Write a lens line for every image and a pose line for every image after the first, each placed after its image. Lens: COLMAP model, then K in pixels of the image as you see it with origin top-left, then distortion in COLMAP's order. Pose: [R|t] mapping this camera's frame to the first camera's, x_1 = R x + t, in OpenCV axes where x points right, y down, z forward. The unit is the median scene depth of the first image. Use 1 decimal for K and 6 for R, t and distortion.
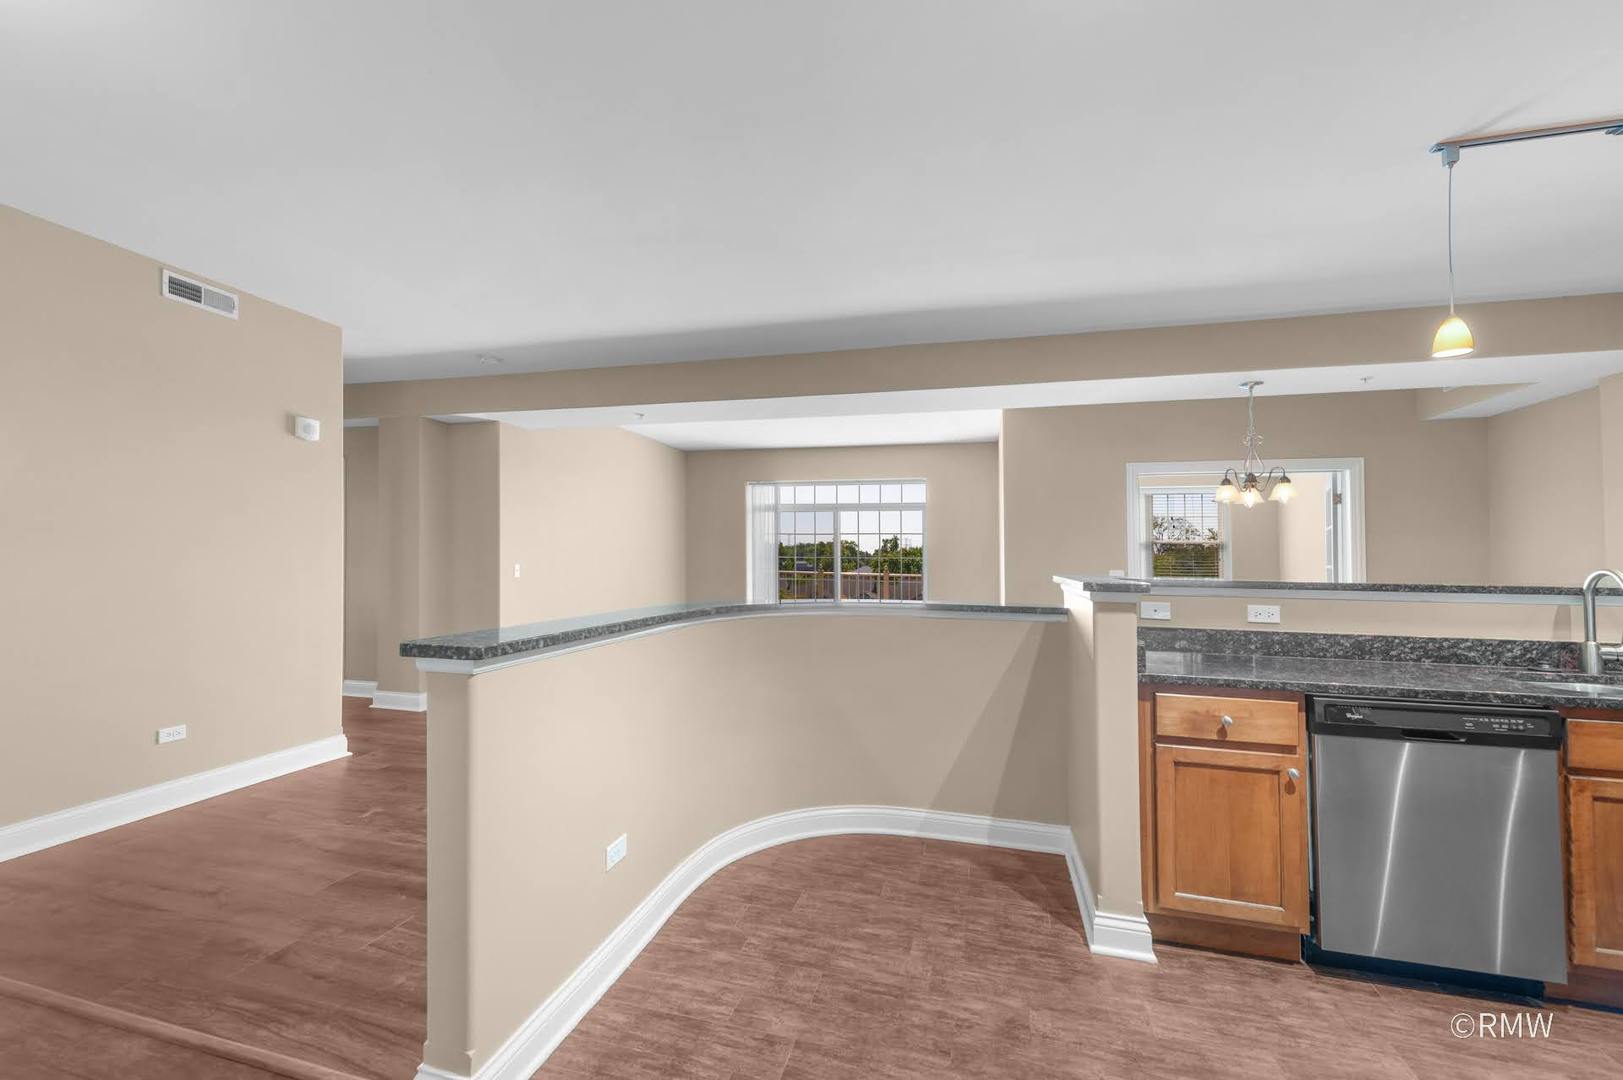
lens RADIAL K [[662.4, 0, 811.5], [0, 662.4, 540.0], [0, 0, 1]] dist [-0.000719, -0.000076]
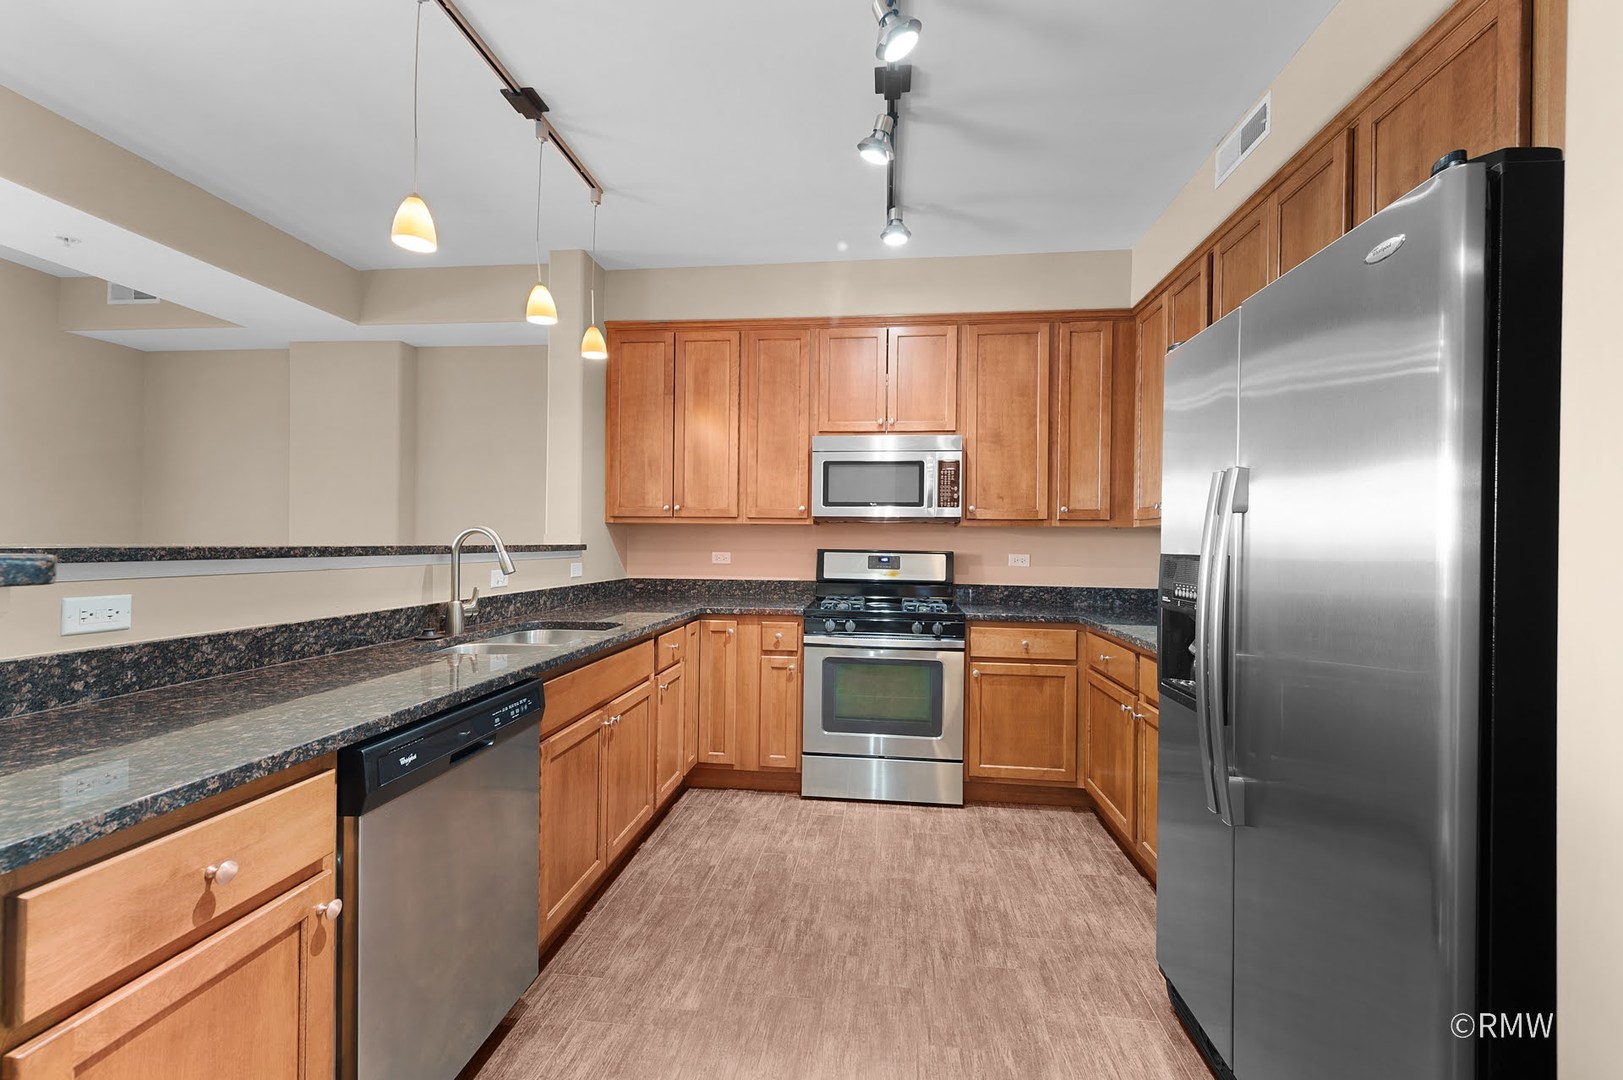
lens RADIAL K [[659.5, 0, 809.2], [0, 659.5, 528.0], [0, 0, 1]] dist [-0.002903, -0.000590]
pose [[-0.148734, 0.008001, 0.988845, 0.133035], [-0.037081, 0.999219, -0.013662, 0.038574], [-0.988182, -0.038699, -0.148321, 0.602961]]
